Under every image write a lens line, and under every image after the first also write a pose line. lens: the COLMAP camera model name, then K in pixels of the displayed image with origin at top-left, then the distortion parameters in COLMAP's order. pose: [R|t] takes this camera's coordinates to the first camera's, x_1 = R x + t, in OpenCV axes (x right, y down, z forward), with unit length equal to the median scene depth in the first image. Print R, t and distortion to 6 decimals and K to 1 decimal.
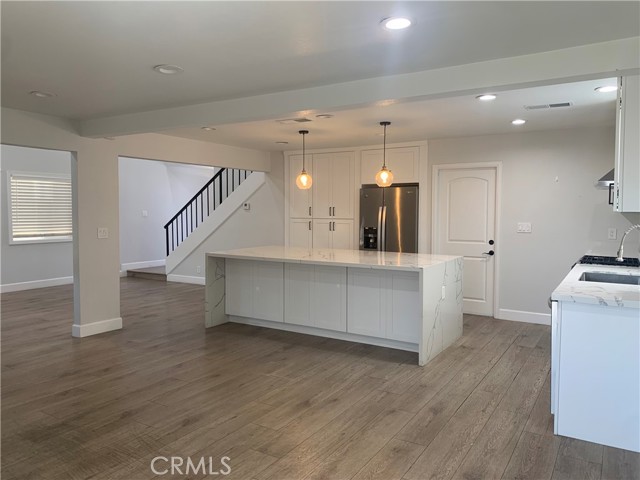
lens RADIAL K [[482.3, 0, 322.0], [0, 482.3, 238.9], [0, 0, 1]] dist [0.026480, -0.030085]
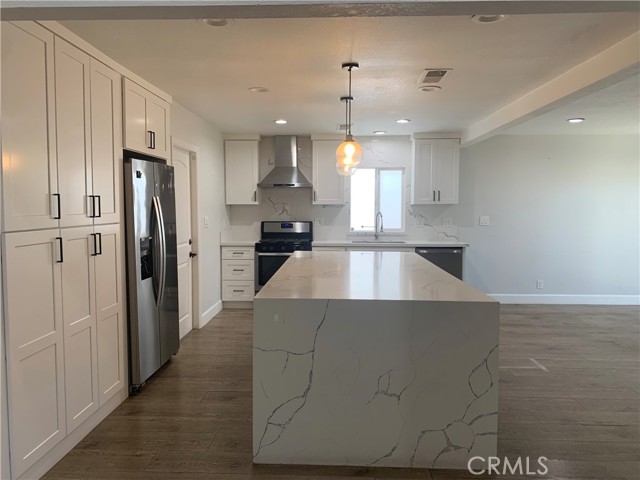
lens RADIAL K [[482.3, 0, 316.9], [0, 482.3, 242.4], [0, 0, 1]] dist [0.026480, -0.030085]
pose [[-0.493307, -0.078894, 0.866270, -0.672460], [0.036081, 0.993166, 0.110997, -0.107231], [-0.869107, 0.086012, -0.487089, 1.705913]]
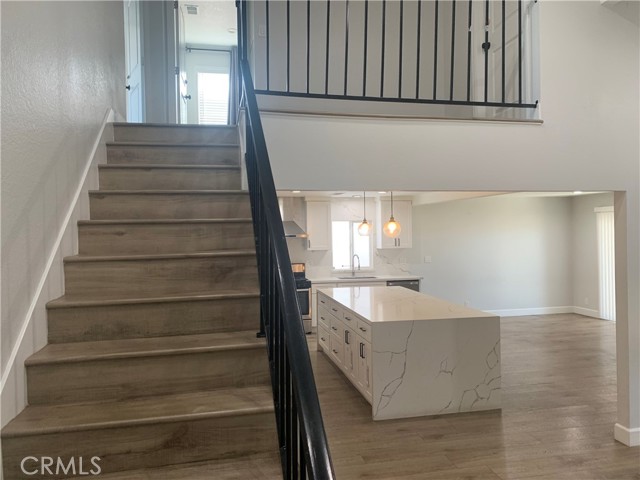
lens RADIAL K [[482.3, 0, 325.2], [0, 482.3, 237.4], [0, 0, 1]] dist [0.026480, -0.030085]
pose [[-0.696632, -0.013038, 0.717310, -0.786371], [0.039924, 0.997581, 0.056906, -0.216282], [-0.716317, 0.068280, -0.694426, 2.252293]]
